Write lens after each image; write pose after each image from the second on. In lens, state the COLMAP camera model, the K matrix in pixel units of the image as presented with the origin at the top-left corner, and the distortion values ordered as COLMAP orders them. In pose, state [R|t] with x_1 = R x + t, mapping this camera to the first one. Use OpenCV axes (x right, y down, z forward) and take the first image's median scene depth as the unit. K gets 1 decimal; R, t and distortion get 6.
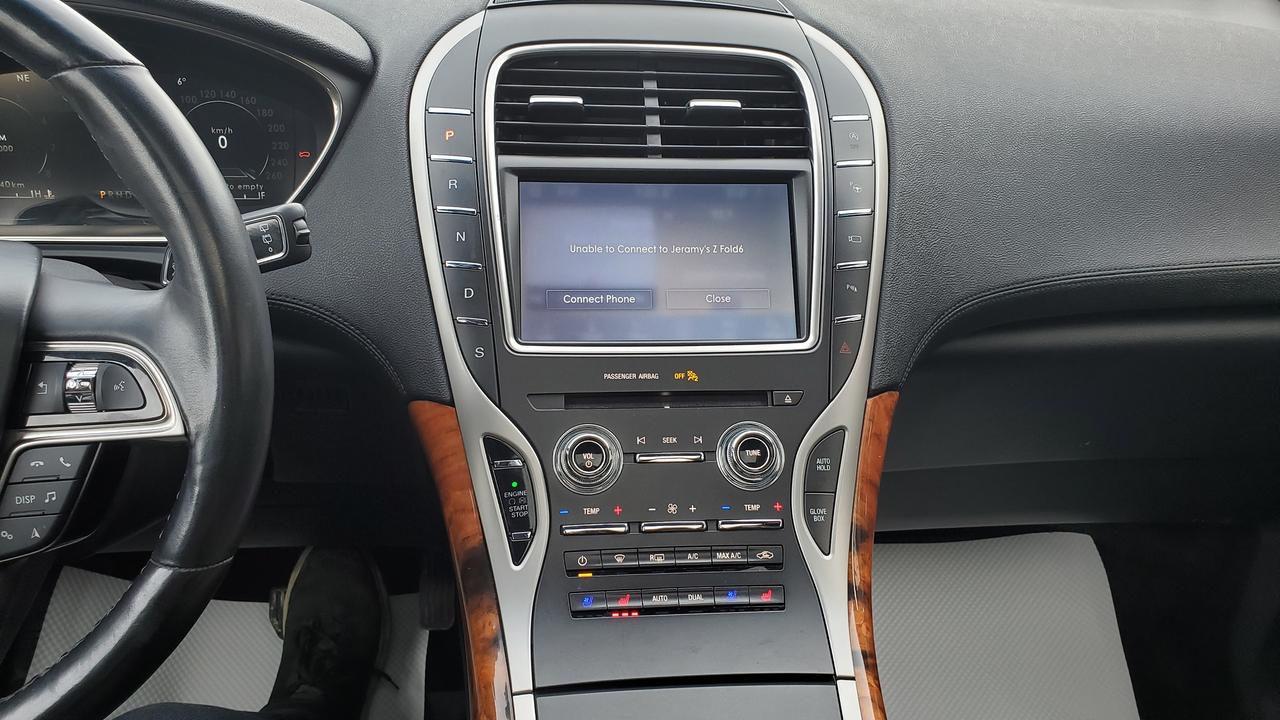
lens RADIAL K [[974.3, 0, 640.0], [0, 974.3, 360.0], [0, 0, 1]] dist [0.148529, -0.326526]
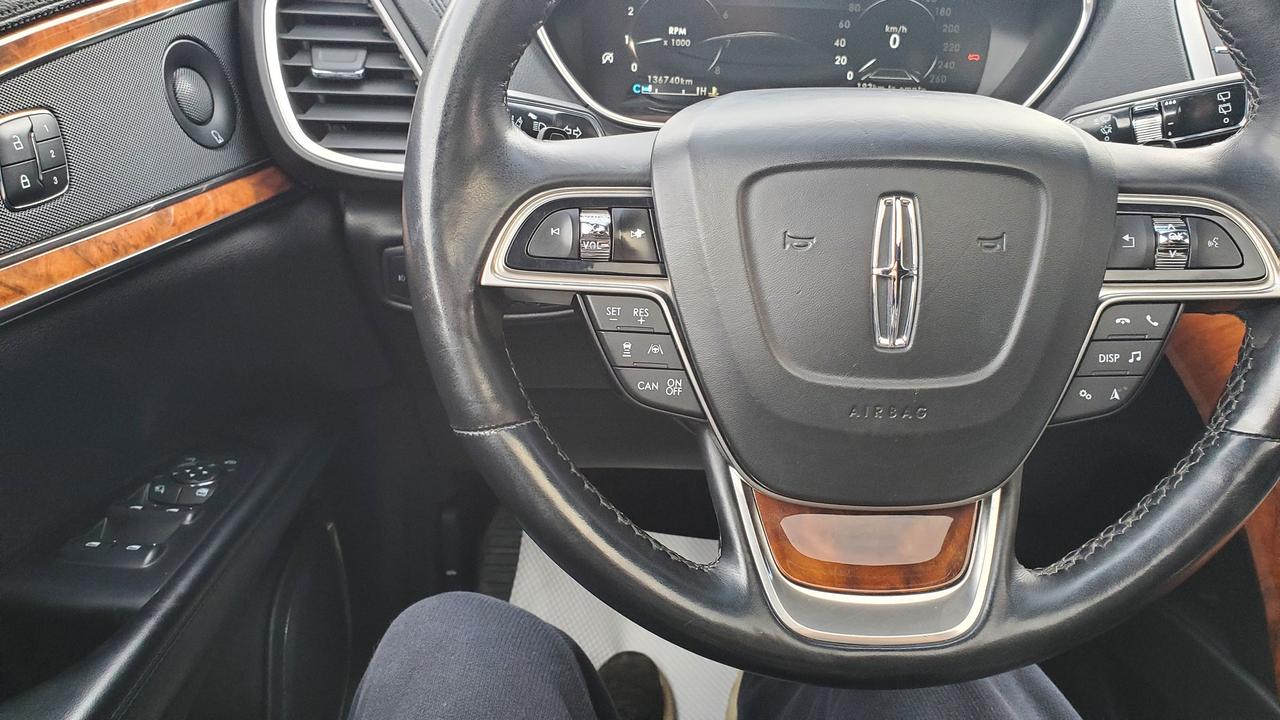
lens RADIAL K [[974.3, 0, 640.0], [0, 974.3, 360.0], [0, 0, 1]] dist [0.148529, -0.326526]
pose [[0.995540, 0.050284, -0.079819, -0.663771], [-0.049079, 0.998650, 0.017000, 0.099907], [0.080566, -0.013007, 0.996664, 0.014925]]
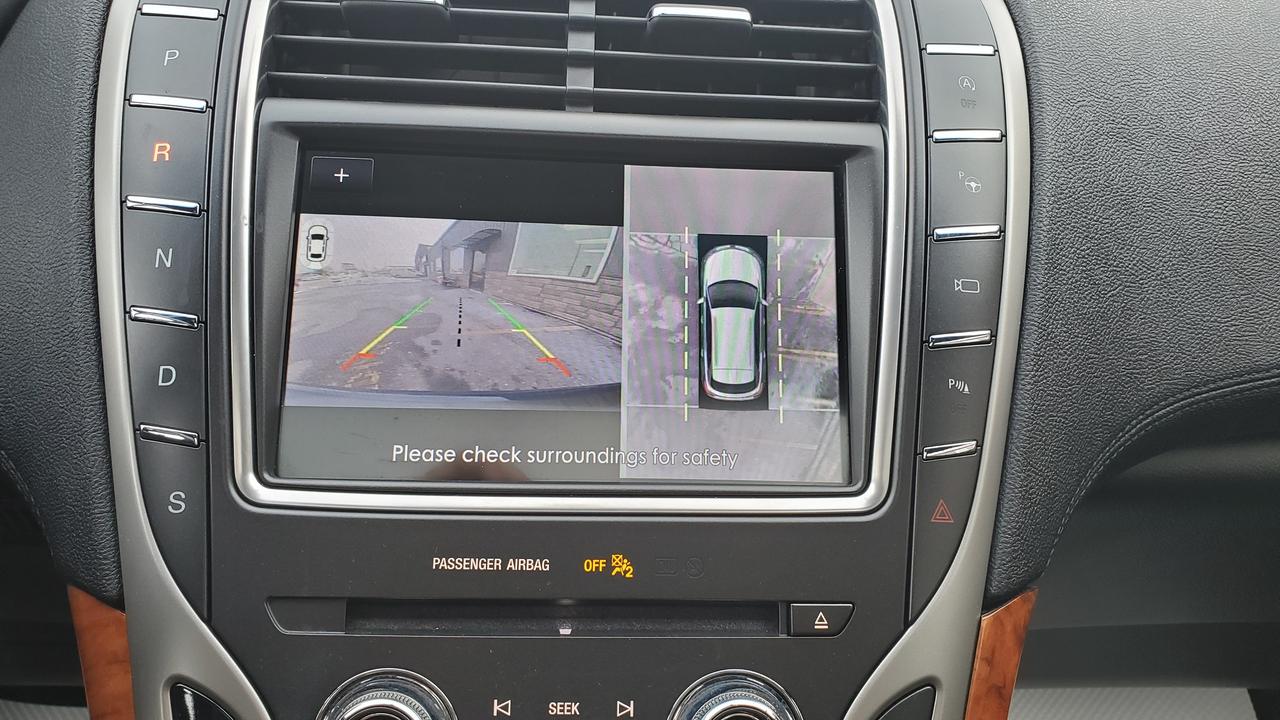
lens RADIAL K [[1007.6, 0, 642.6], [0, 1007.6, 351.4], [0, 0, 1]] dist [-0.021790, 0.048880]
pose [[0.998691, 0.036814, -0.035497, 0.074577], [-0.036454, 0.999278, 0.010733, -0.090443], [0.035866, -0.009425, 0.999312, 0.488358]]
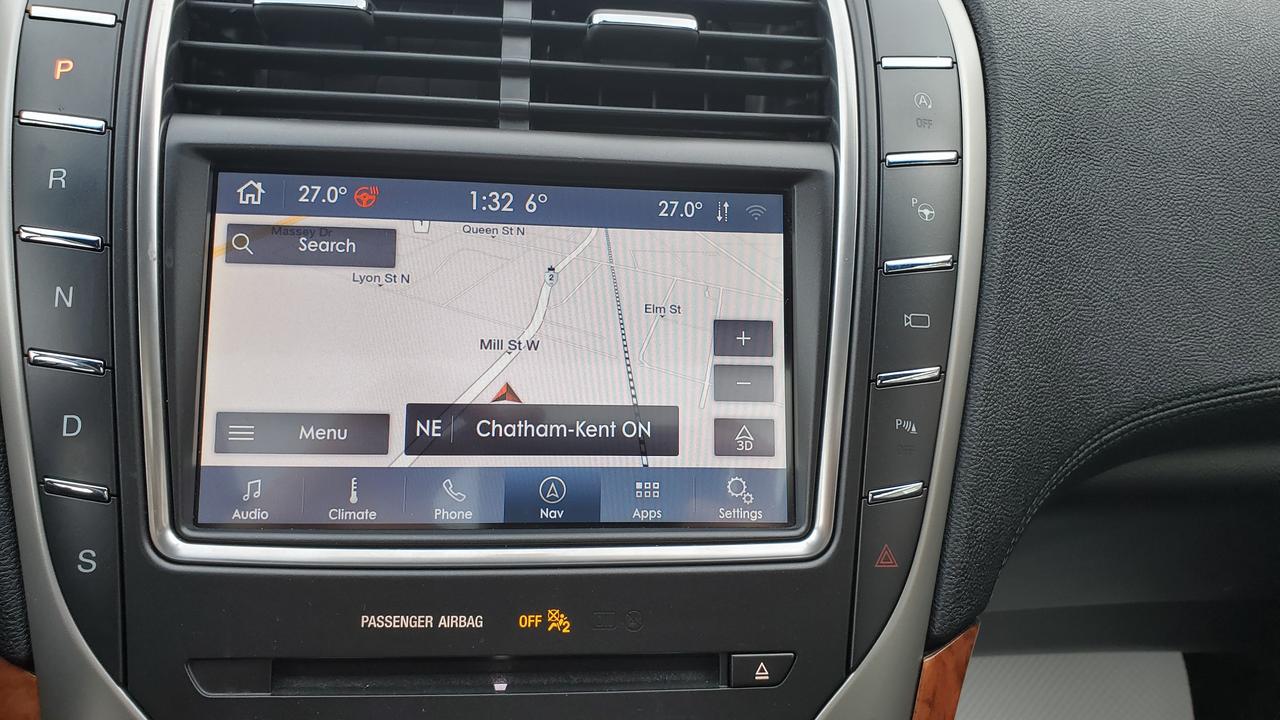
lens RADIAL K [[1007.6, 0, 642.6], [0, 1007.6, 351.4], [0, 0, 1]] dist [-0.021790, 0.048880]
pose [[0.999197, 0.039006, 0.009147, 0.081121], [-0.039659, 0.995348, 0.087799, -0.147984], [-0.005680, -0.088091, 0.996096, 0.512880]]
